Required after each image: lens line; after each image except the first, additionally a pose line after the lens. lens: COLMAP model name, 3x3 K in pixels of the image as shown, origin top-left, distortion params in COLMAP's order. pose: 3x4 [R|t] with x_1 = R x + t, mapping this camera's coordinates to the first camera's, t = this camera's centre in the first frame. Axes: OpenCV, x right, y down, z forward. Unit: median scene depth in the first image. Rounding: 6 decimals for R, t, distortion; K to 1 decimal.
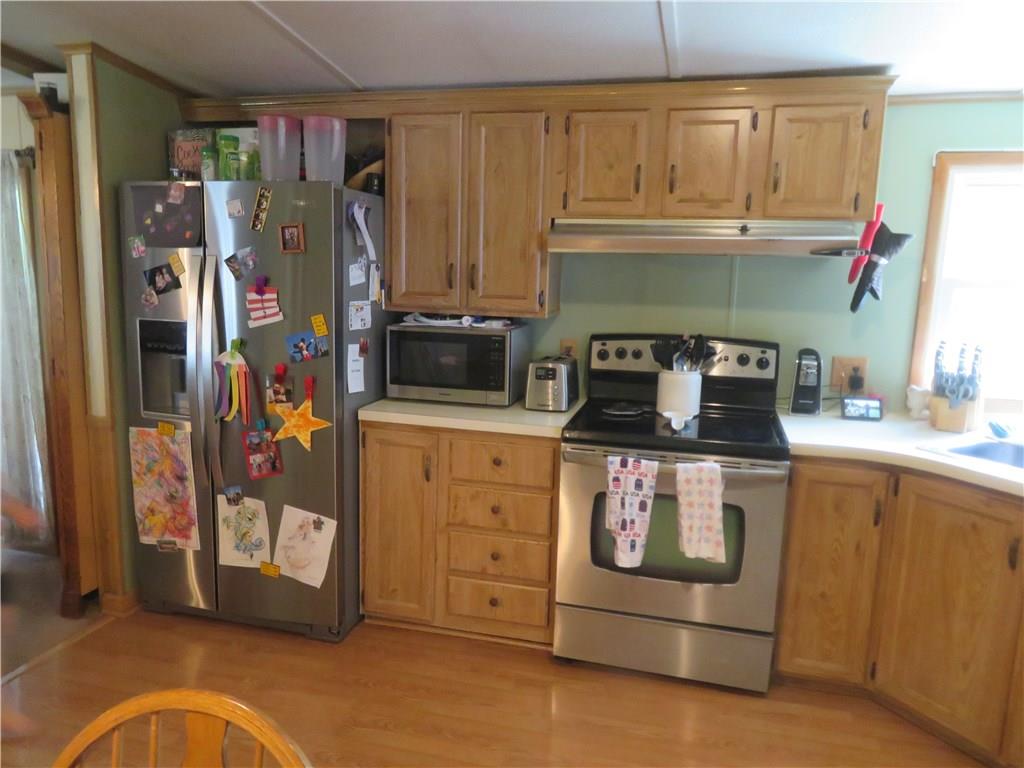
lens RADIAL K [[739.5, 0, 510.8], [0, 739.5, 380.1], [0, 0, 1]] dist [-0.004852, -0.000367]
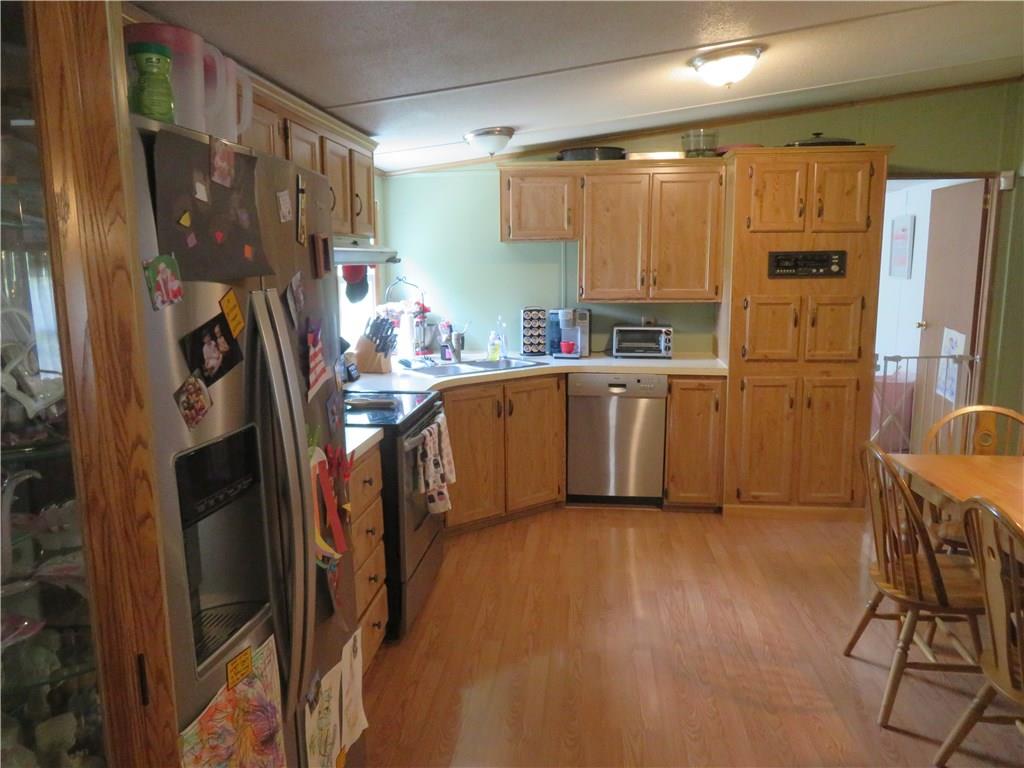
lens RADIAL K [[739.5, 0, 513.0], [0, 739.5, 381.6], [0, 0, 1]] dist [-0.004852, -0.000367]
pose [[-0.128934, -0.183420, 0.974543, -0.941463], [0.176889, 0.962730, 0.204599, -0.178299], [-0.975749, 0.198766, -0.091683, 0.868384]]
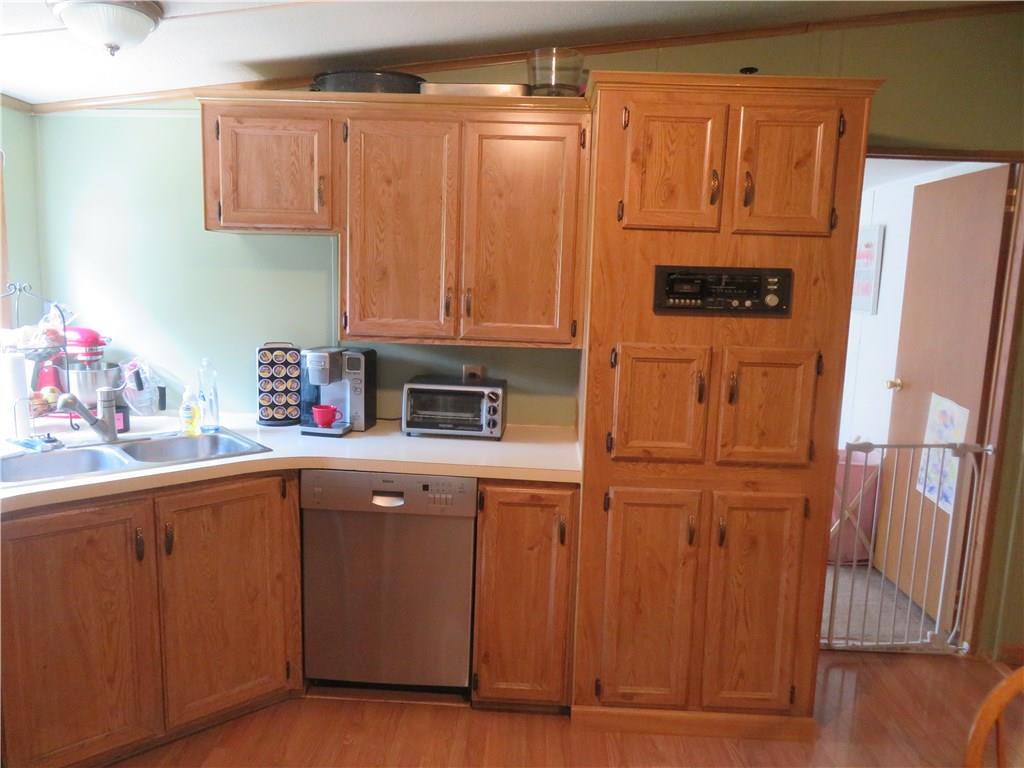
lens RADIAL K [[739.5, 0, 514.1], [0, 739.5, 380.3], [0, 0, 1]] dist [-0.004852, -0.000367]
pose [[-0.196985, -0.173586, 0.964917, -0.529543], [0.133052, 0.970362, 0.201728, -0.126887], [-0.971336, 0.168121, -0.168051, 0.627981]]
